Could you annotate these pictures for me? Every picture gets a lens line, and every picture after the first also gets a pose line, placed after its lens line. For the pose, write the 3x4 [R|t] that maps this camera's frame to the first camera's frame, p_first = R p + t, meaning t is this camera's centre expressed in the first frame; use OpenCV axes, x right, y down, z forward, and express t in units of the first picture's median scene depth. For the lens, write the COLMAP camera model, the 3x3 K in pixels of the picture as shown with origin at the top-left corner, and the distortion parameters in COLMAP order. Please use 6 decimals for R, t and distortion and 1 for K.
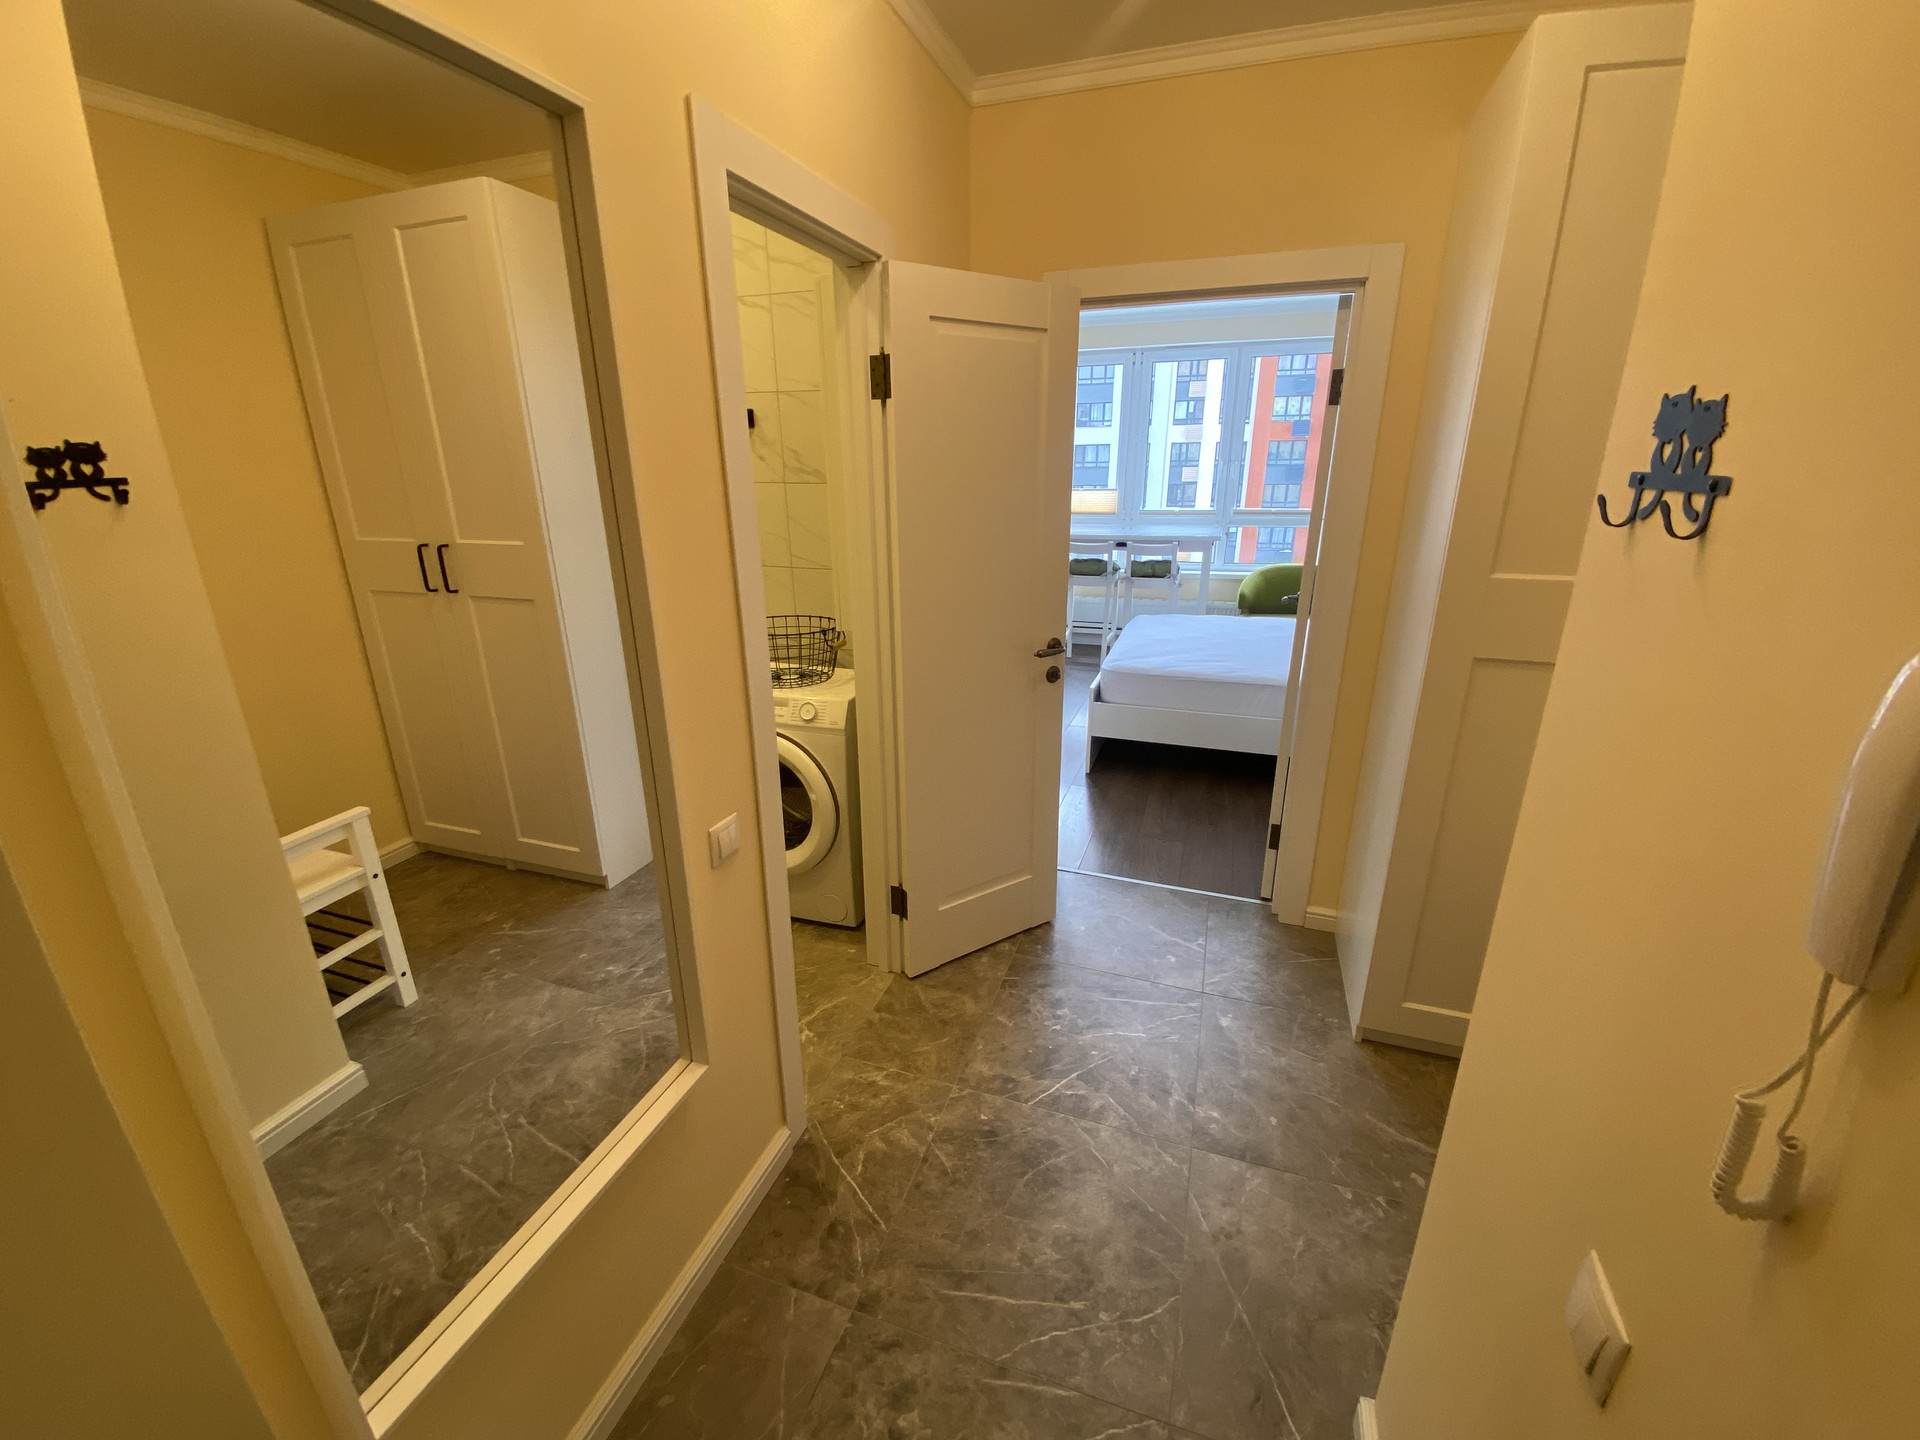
lens RADIAL K [[770.5, 0, 963.5], [0, 770.5, 714.6], [0, 0, 1]] dist [0.044229, -0.034762]
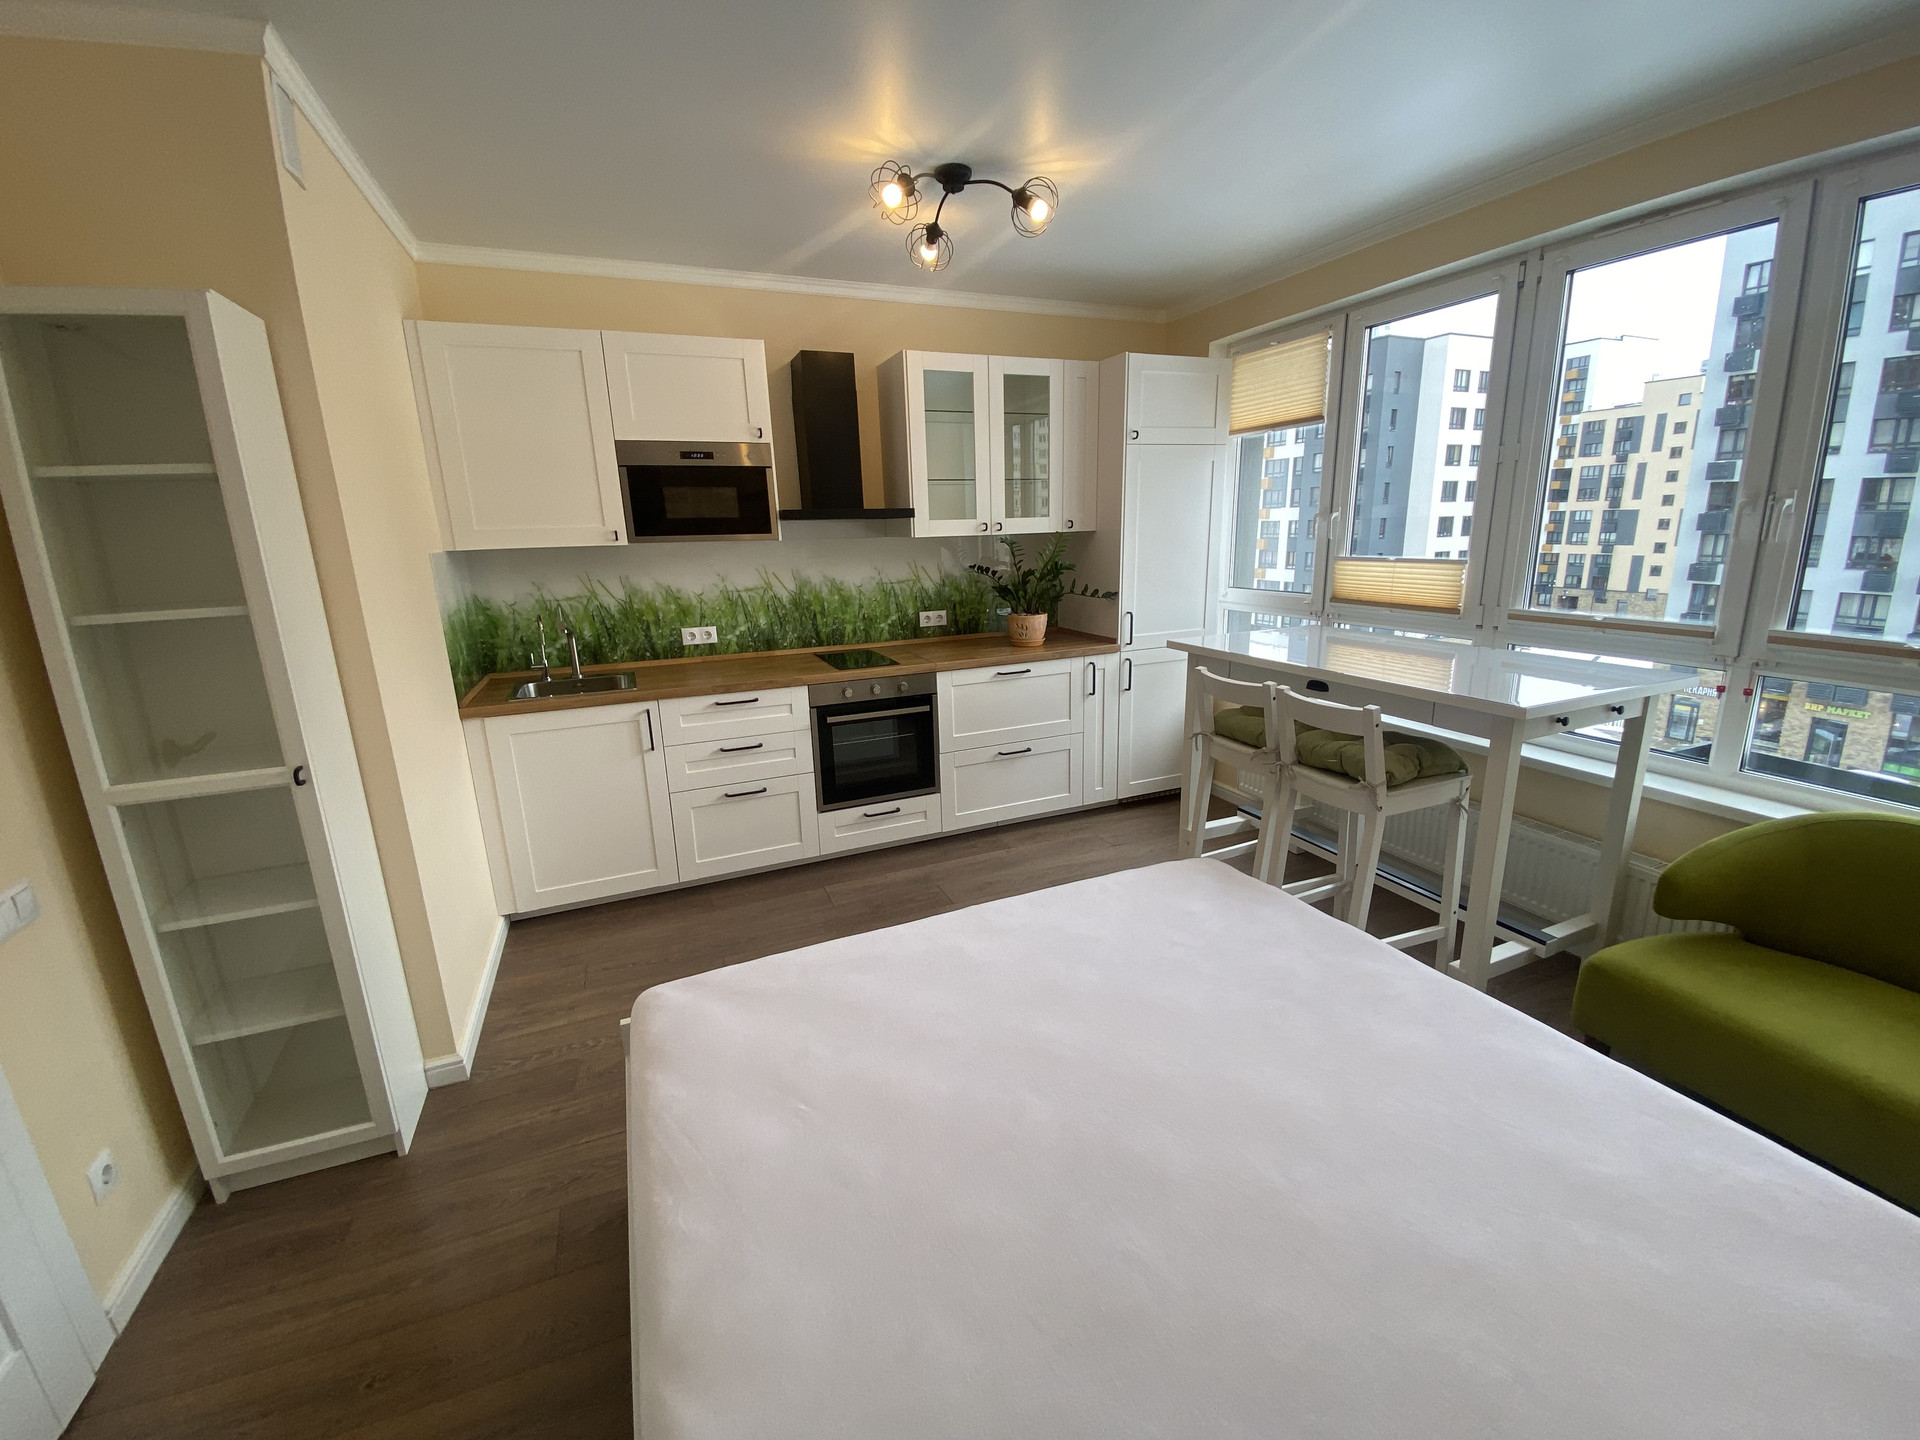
lens RADIAL K [[770.5, 0, 963.5], [0, 770.5, 714.6], [0, 0, 1]] dist [0.044229, -0.034762]
pose [[0.670259, 0.166135, -0.723293, 0.062665], [-0.209825, 0.977278, 0.030033, -0.027657], [0.711847, 0.131635, 0.689888, 0.086101]]
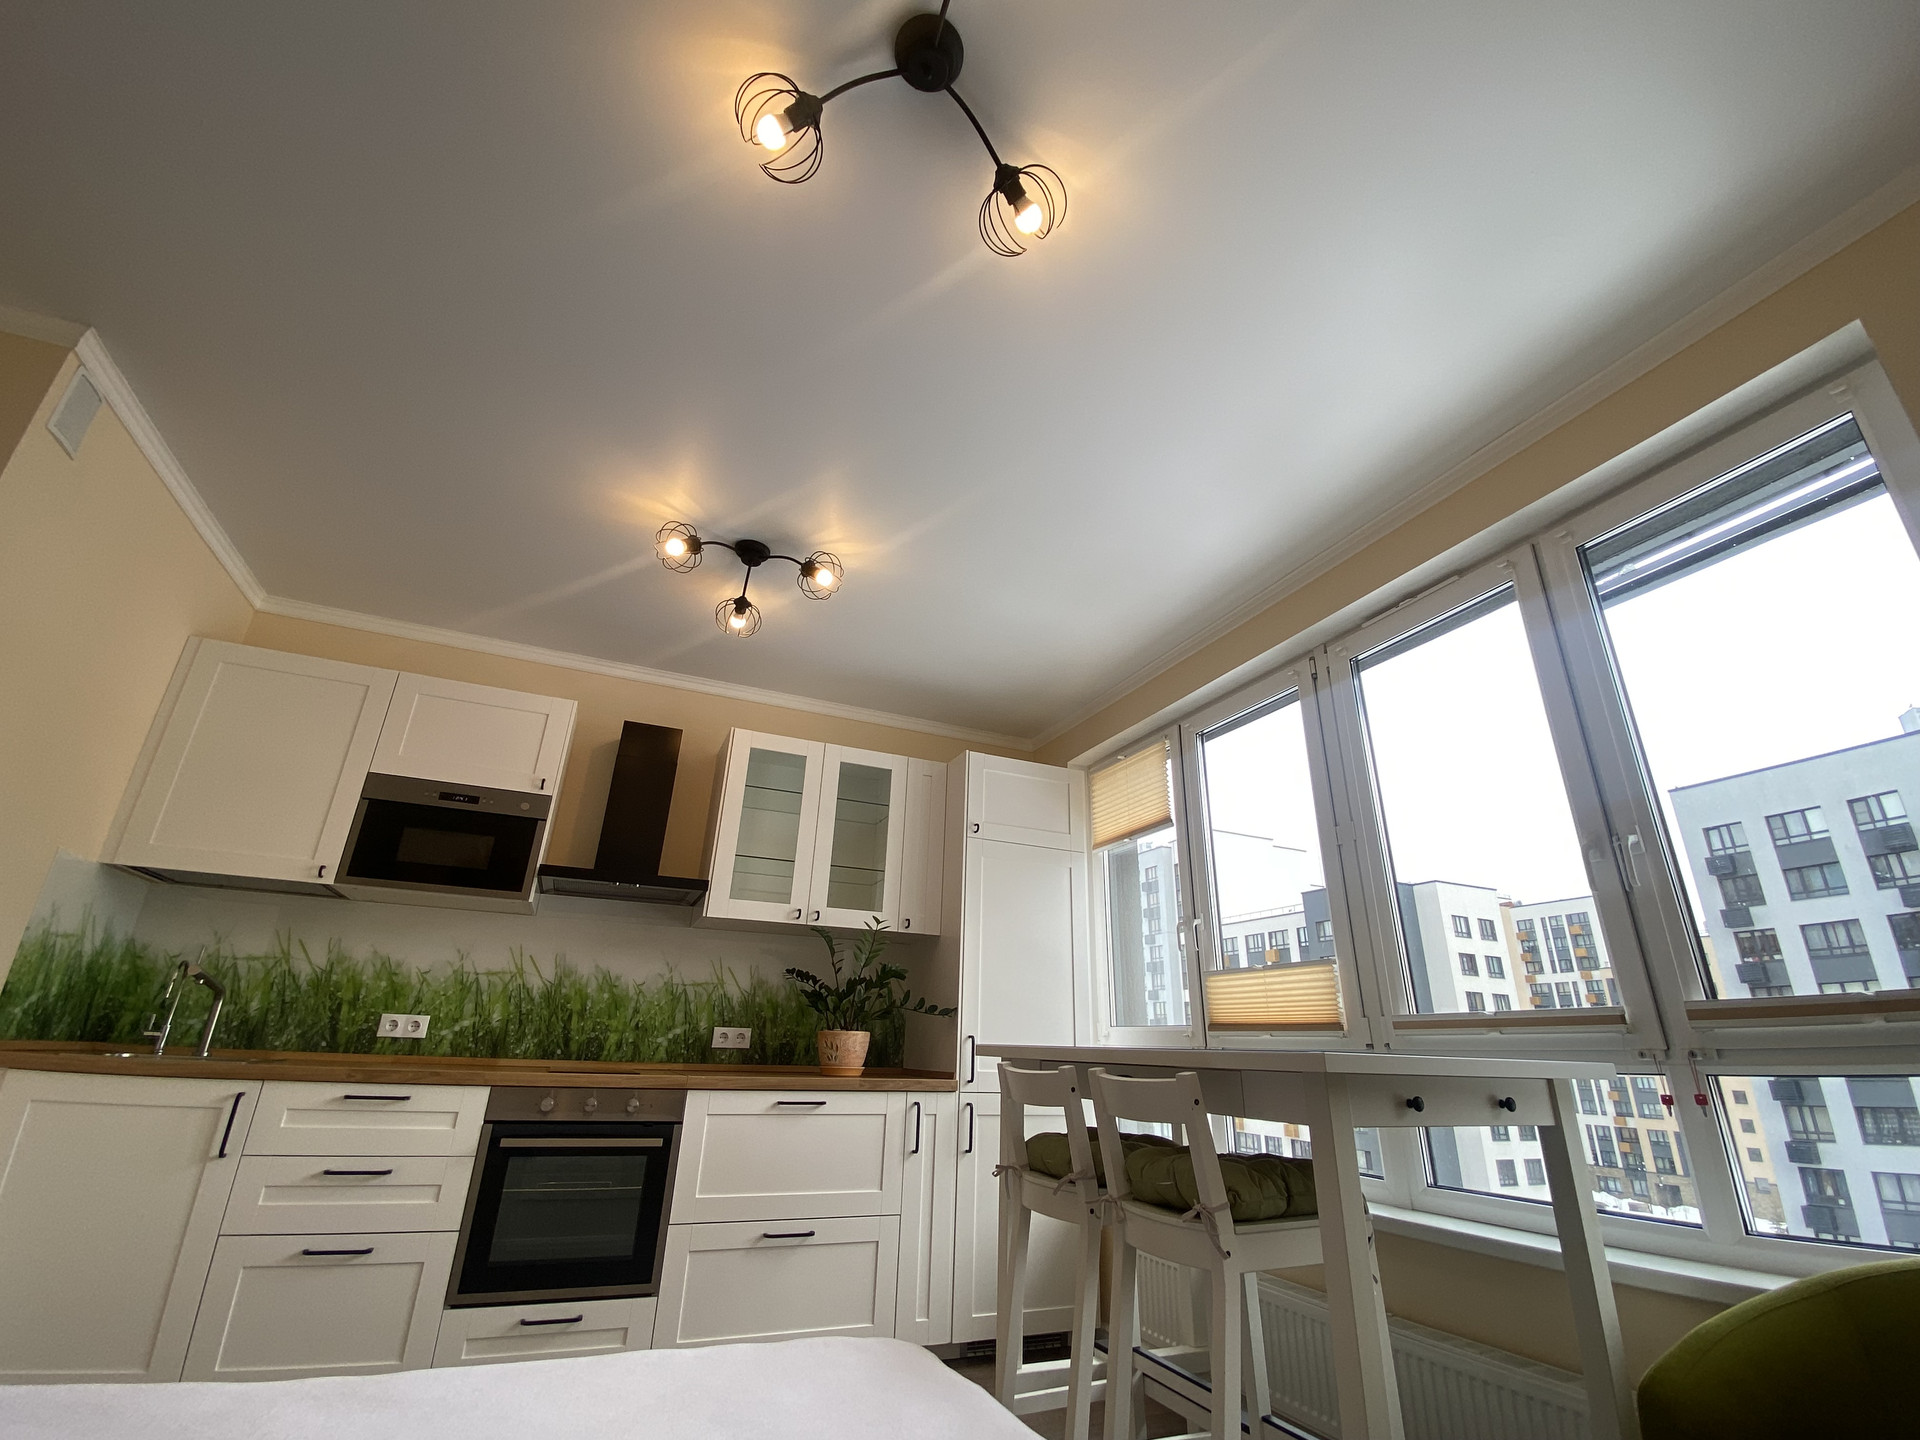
lens RADIAL K [[833.6, 0, 960.8], [0, 833.6, 713.3], [0, 0, 1]] dist [0.022445, -0.022348]
pose [[0.676058, -0.250156, -0.693086, 0.069273], [-0.264342, 0.795657, -0.545025, -0.021396], [0.687800, 0.551680, 0.471784, 0.111085]]
